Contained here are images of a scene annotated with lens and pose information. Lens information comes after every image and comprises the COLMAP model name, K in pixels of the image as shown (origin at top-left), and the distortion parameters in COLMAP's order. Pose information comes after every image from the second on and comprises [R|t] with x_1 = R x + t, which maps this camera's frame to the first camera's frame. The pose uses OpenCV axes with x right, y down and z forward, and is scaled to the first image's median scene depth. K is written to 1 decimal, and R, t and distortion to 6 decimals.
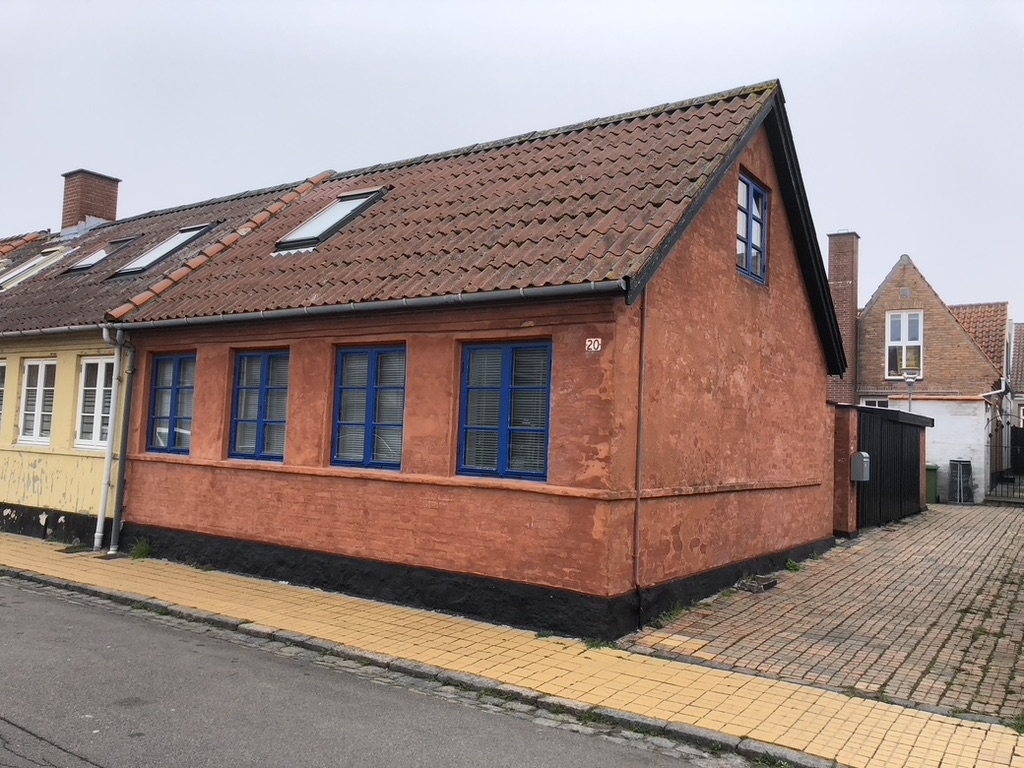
lens RADIAL K [[833.1, 0, 509.0], [0, 833.1, 379.9], [0, 0, 1]] dist [-0.002419, -0.003195]
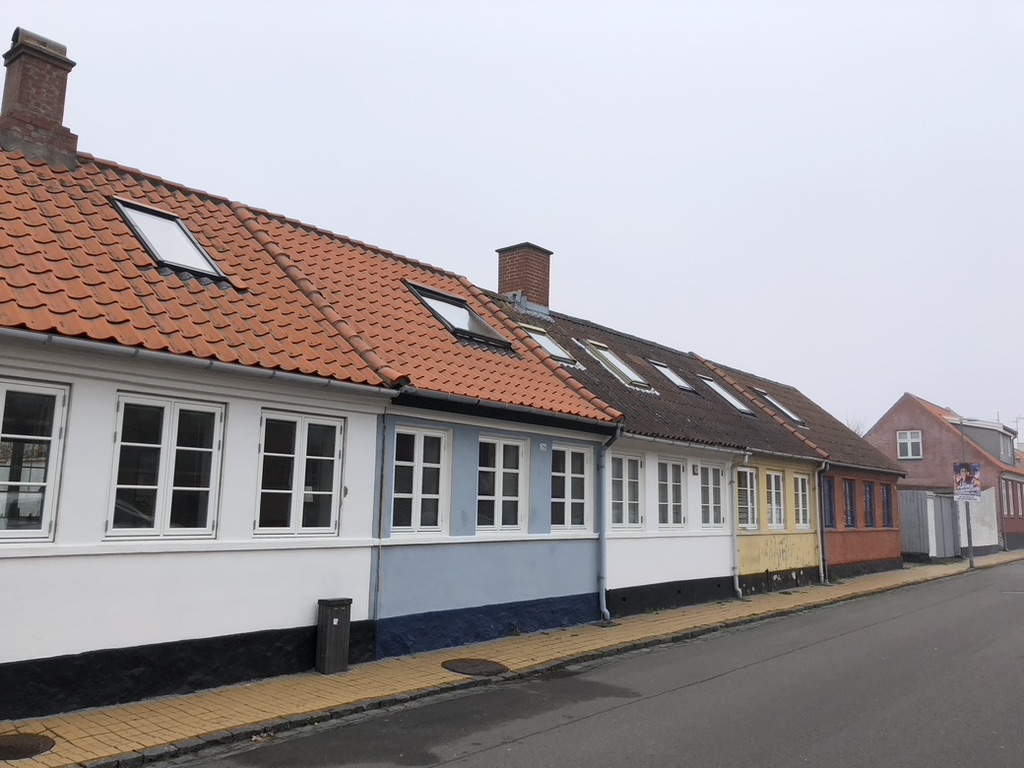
lens RADIAL K [[833.1, 0, 509.2], [0, 833.1, 383.8], [0, 0, 1]] dist [-0.002419, -0.003195]
pose [[0.105944, 0.104850, 0.988829, -2.166943], [-0.086746, 0.991609, -0.095851, 0.003626], [-0.990581, -0.075622, 0.114151, 1.345513]]
